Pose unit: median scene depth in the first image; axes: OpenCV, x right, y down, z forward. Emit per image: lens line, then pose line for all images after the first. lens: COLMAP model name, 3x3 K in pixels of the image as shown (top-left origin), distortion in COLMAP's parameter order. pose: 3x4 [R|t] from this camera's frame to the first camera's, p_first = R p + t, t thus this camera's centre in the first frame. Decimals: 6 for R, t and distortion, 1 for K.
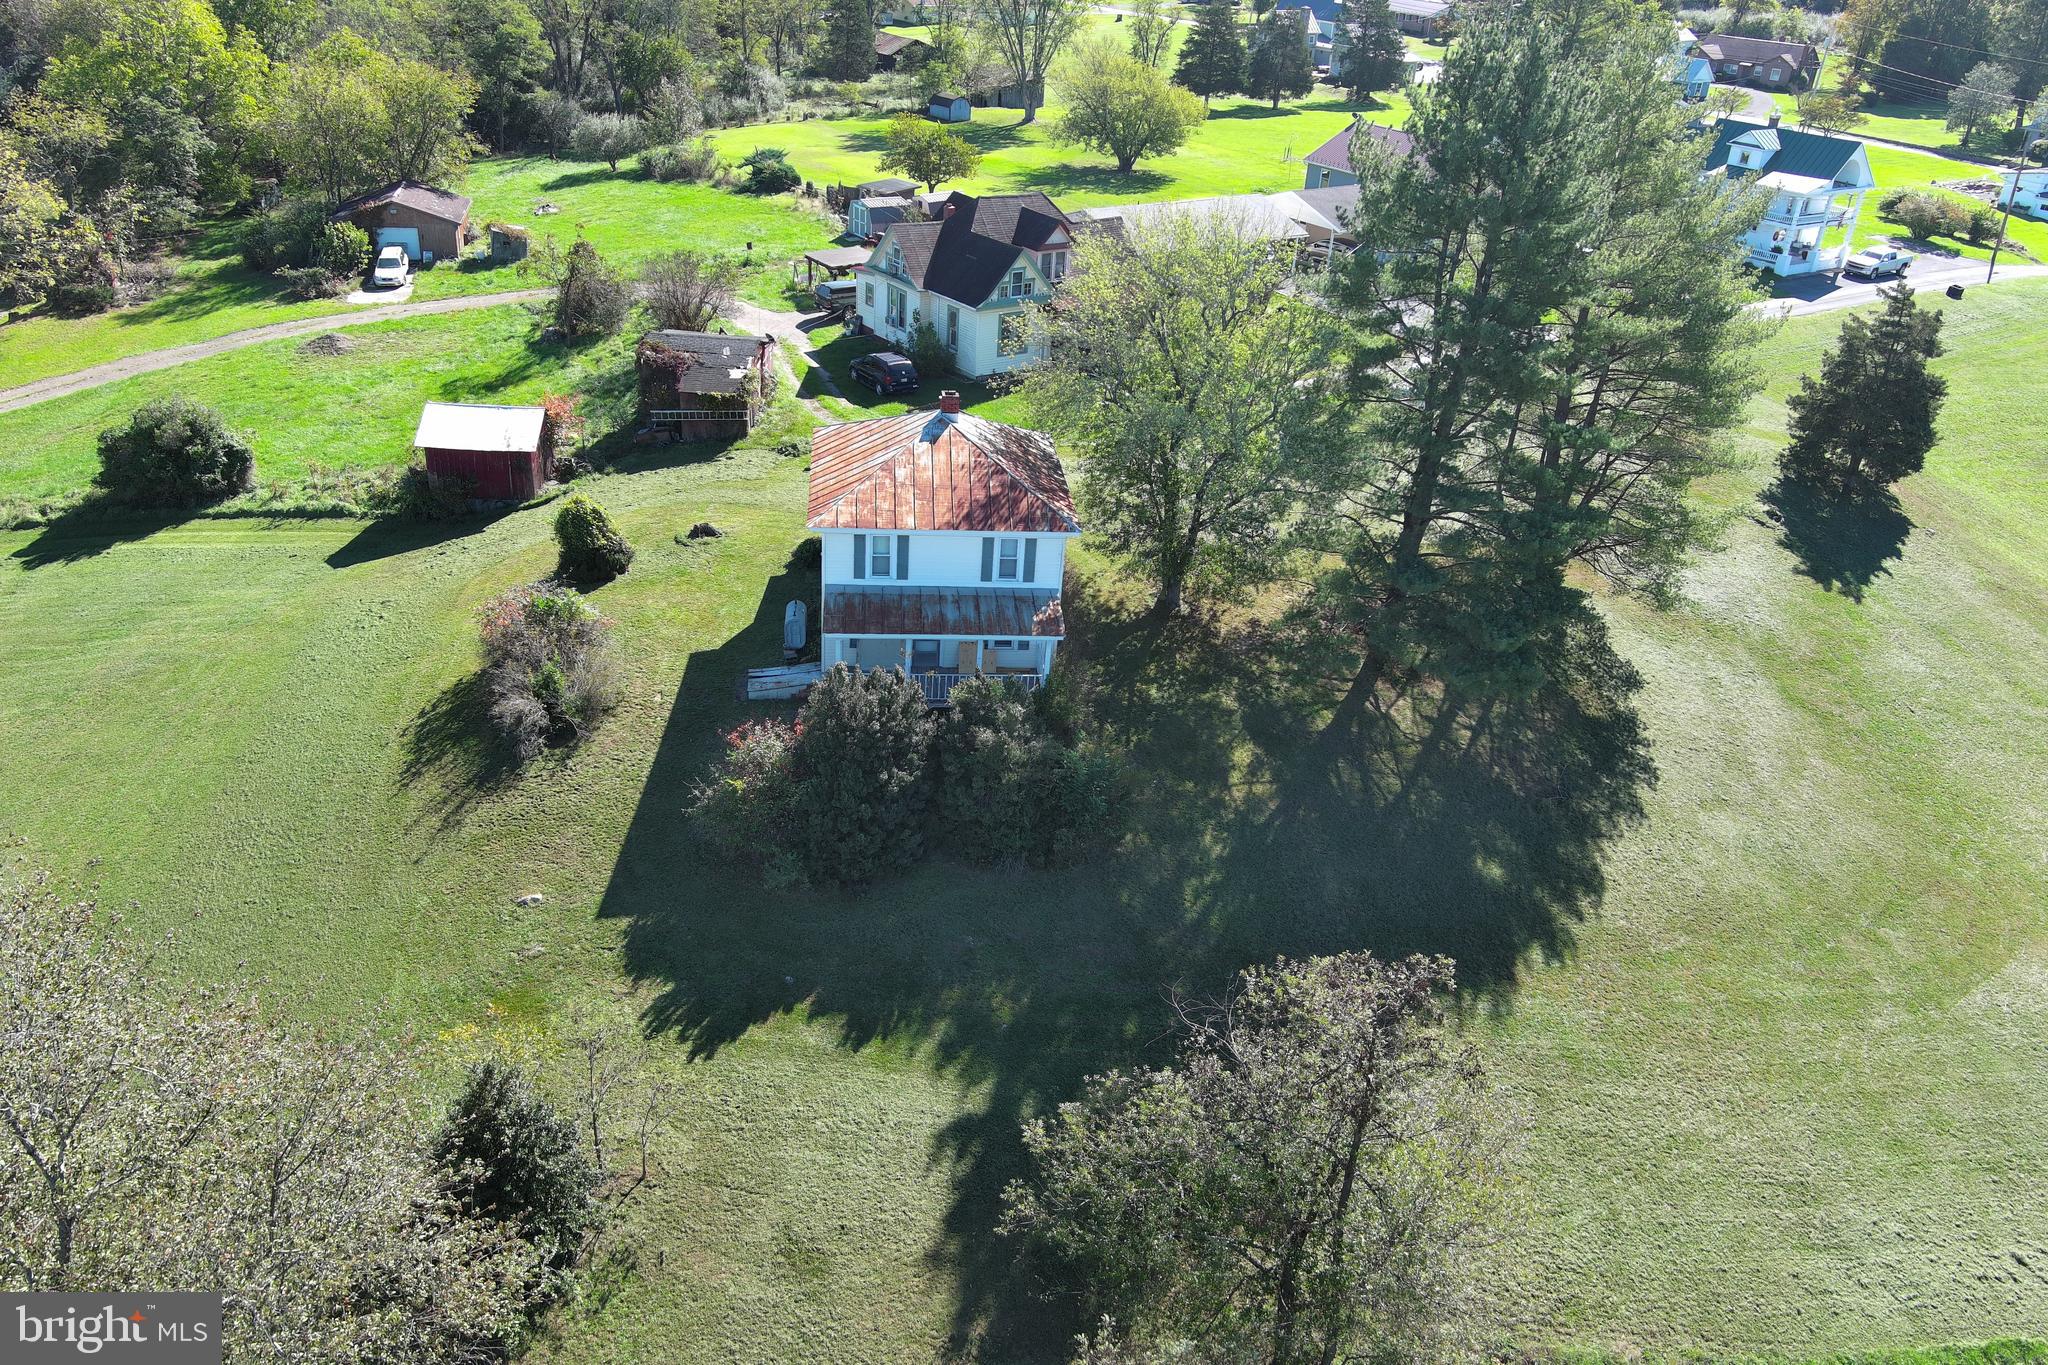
lens RADIAL K [[1589.2, 0, 1023.1], [0, 1589.2, 678.6], [0, 0, 1]] dist [0.014851, -0.004594]
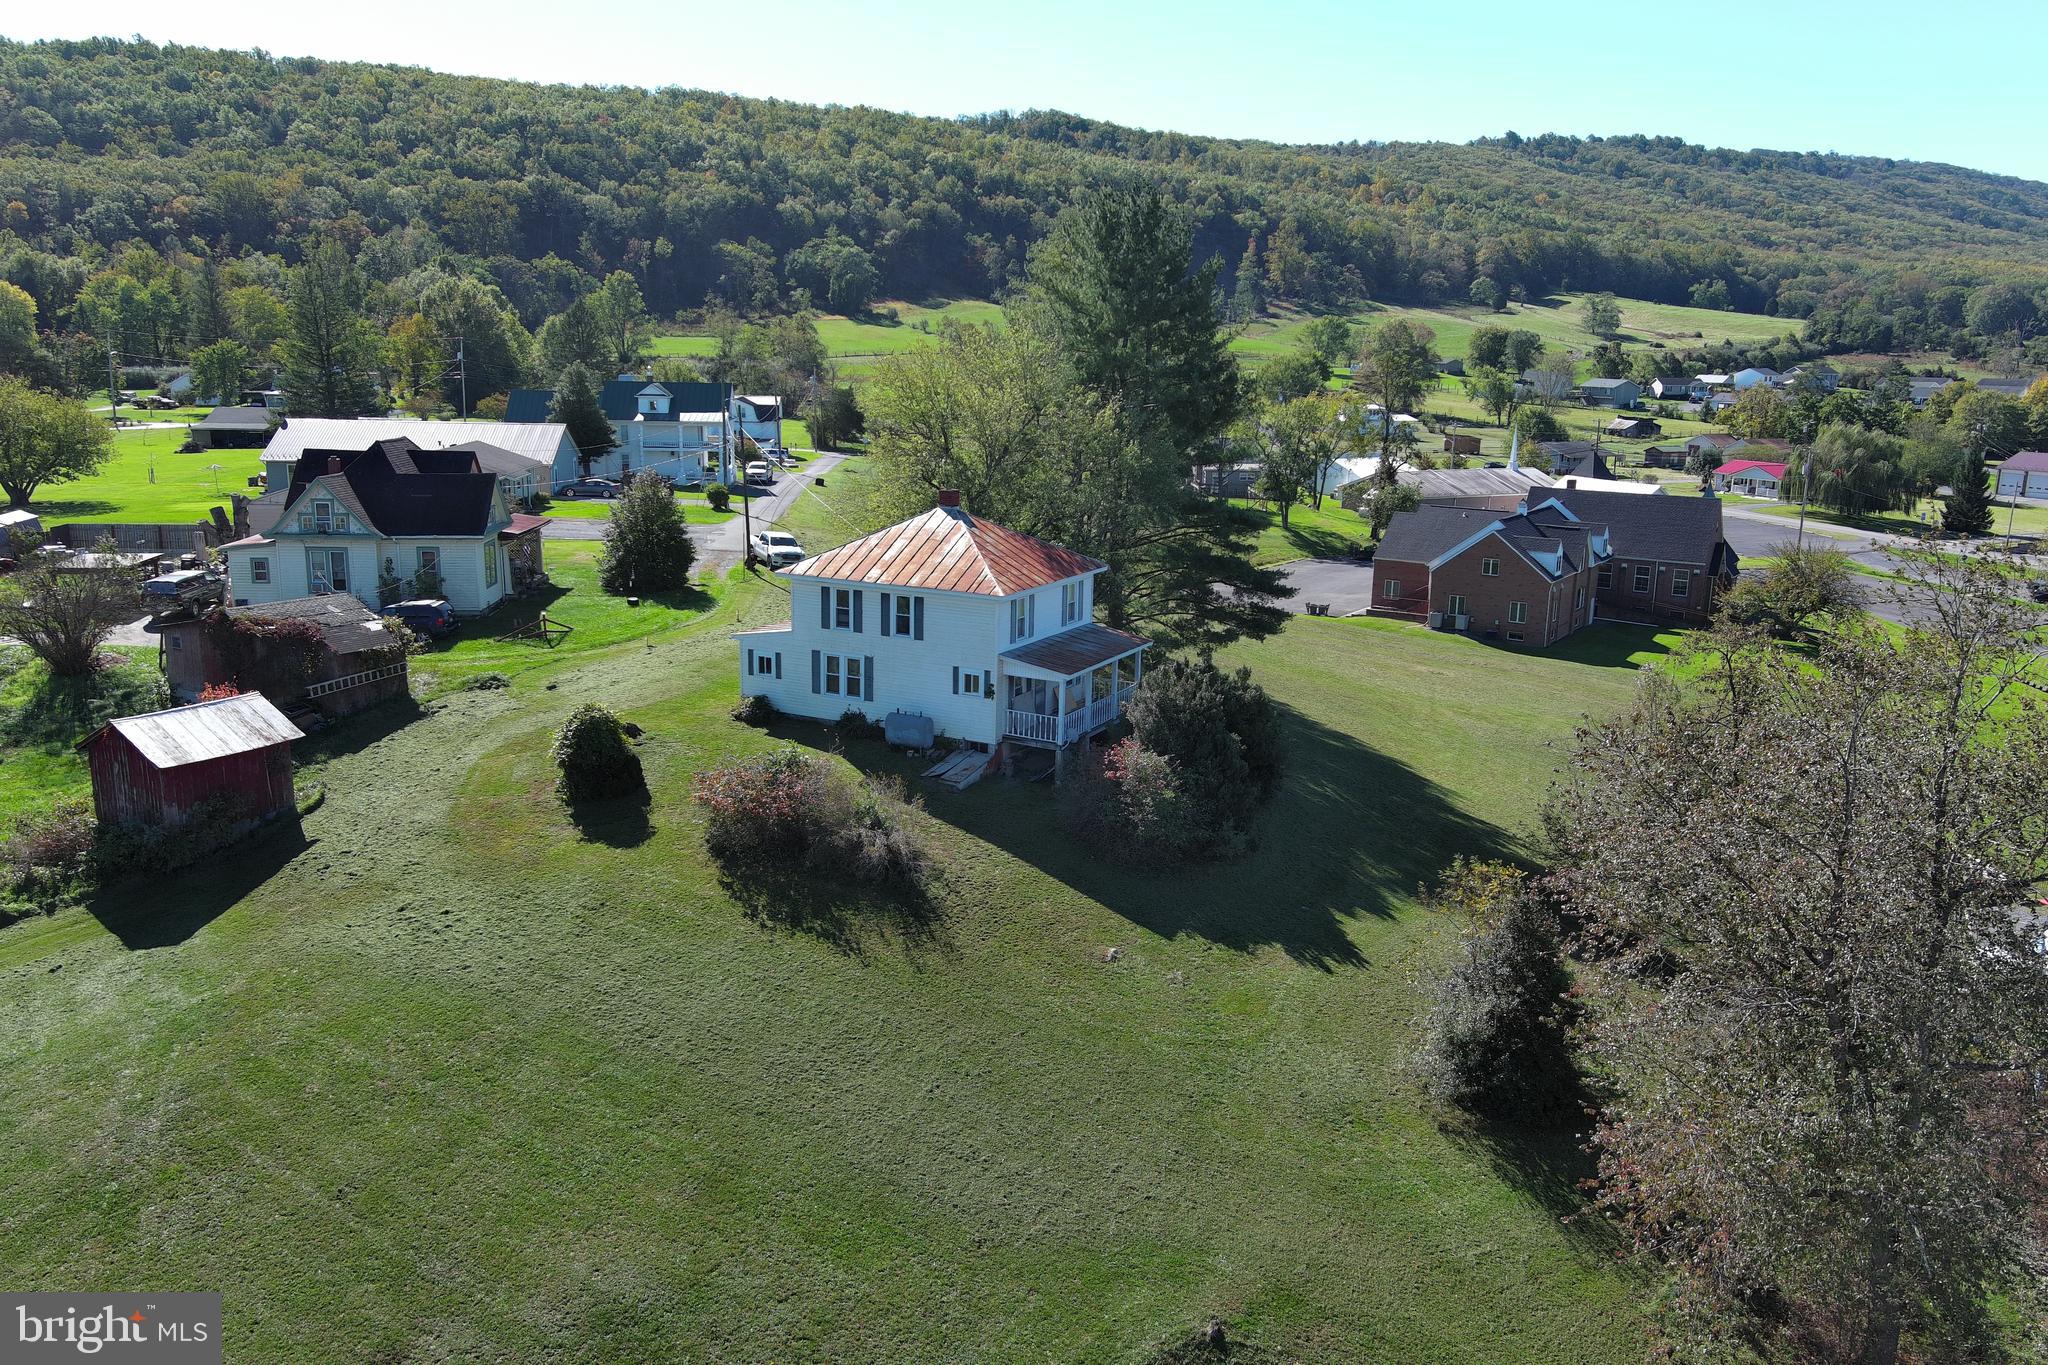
lens RADIAL K [[1589.2, 0, 1017.5], [0, 1589.2, 685.2], [0, 0, 1]] dist [0.014851, -0.004594]
pose [[0.542884, -0.227724, 0.808343, -0.705974], [0.398568, 0.917091, -0.009319, -0.018301], [-0.739202, 0.327239, 0.588638, 0.263602]]
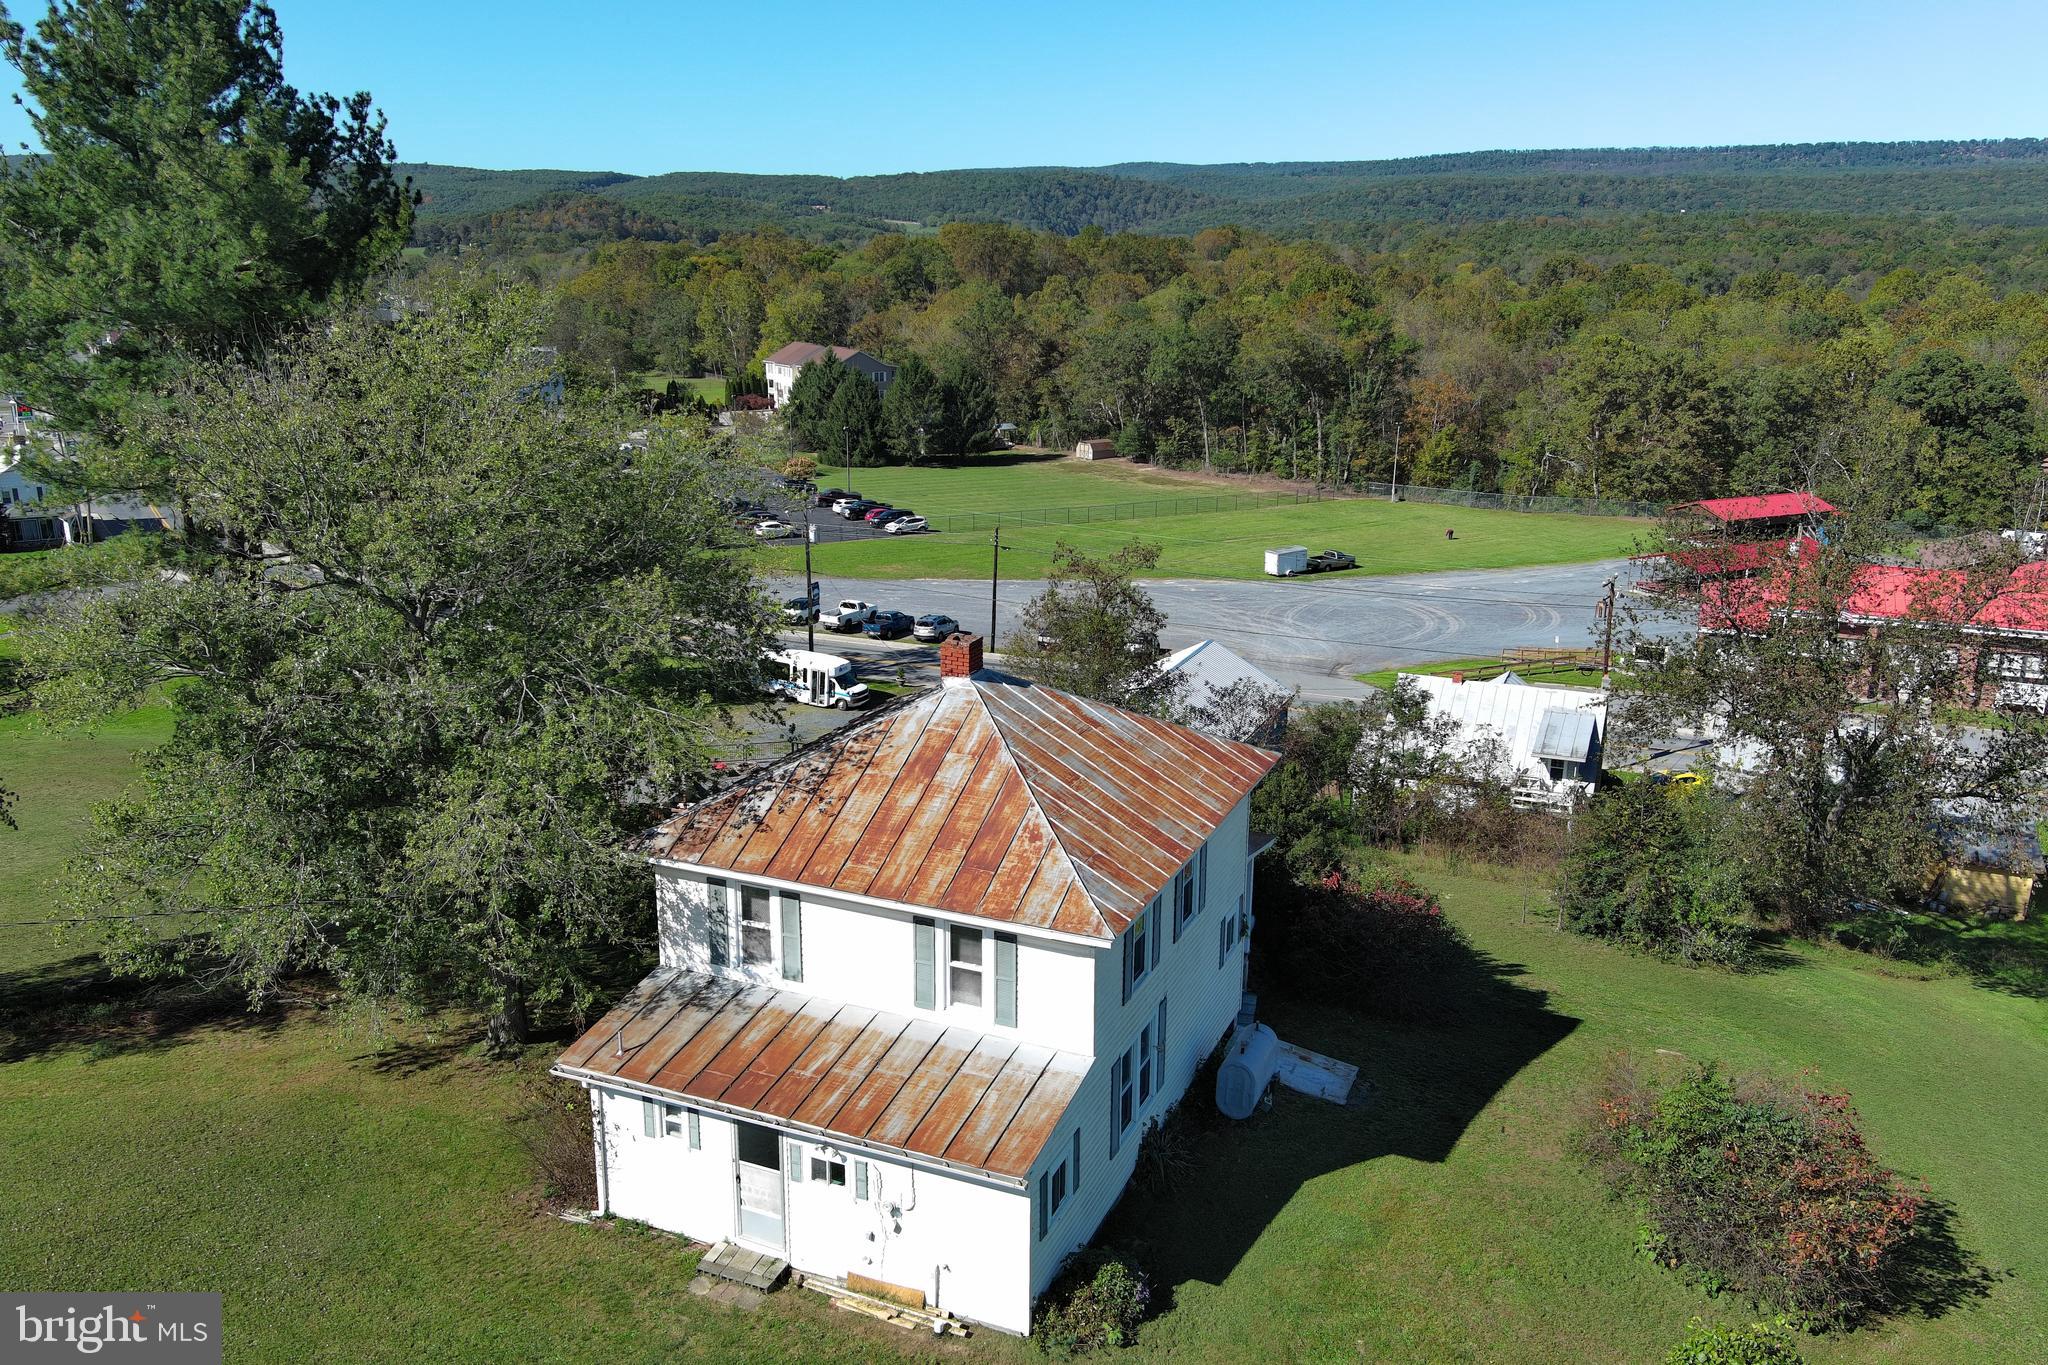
lens RADIAL K [[1589.2, 0, 1028.3], [0, 1589.2, 685.6], [0, 0, 1]] dist [0.014851, -0.004594]
pose [[-0.874994, -0.191203, 0.444778, -0.223400], [0.169681, 0.739316, 0.651629, -0.375979], [-0.453425, 0.645642, -0.614453, 0.982937]]
